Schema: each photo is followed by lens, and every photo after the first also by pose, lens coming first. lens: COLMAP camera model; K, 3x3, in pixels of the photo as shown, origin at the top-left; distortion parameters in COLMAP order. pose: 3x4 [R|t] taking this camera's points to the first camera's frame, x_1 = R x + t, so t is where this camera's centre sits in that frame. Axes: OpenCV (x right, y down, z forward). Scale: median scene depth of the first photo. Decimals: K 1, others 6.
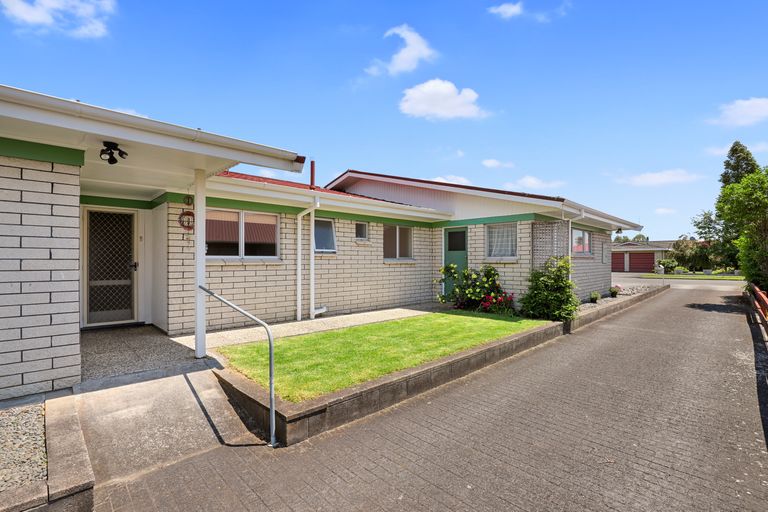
lens RADIAL K [[356.1, 0, 382.7], [0, 356.1, 257.9], [0, 0, 1]] dist [-0.029668, 0.004715]
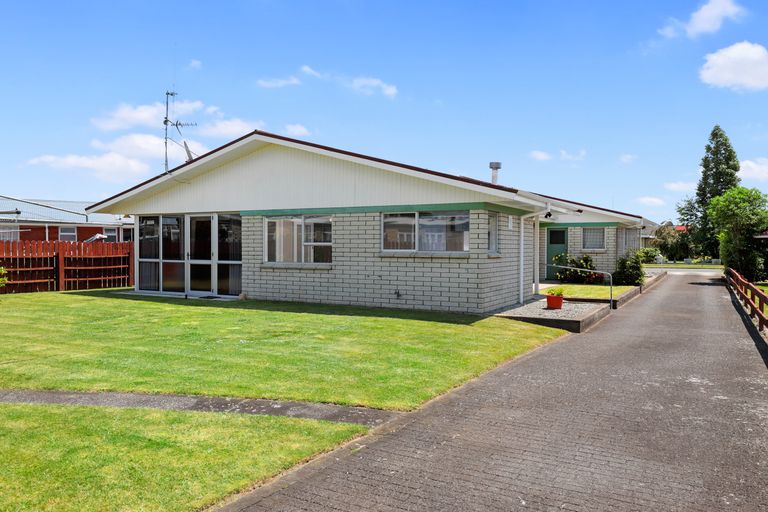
lens RADIAL K [[598.4, 0, 386.2], [0, 598.4, 252.6], [0, 0, 1]] dist [0.030770, -0.020770]
pose [[0.954327, -0.000710, 0.298764, -0.359305], [-0.004493, 0.999850, 0.016731, -0.006990], [-0.298731, -0.017309, 0.954180, -0.334185]]
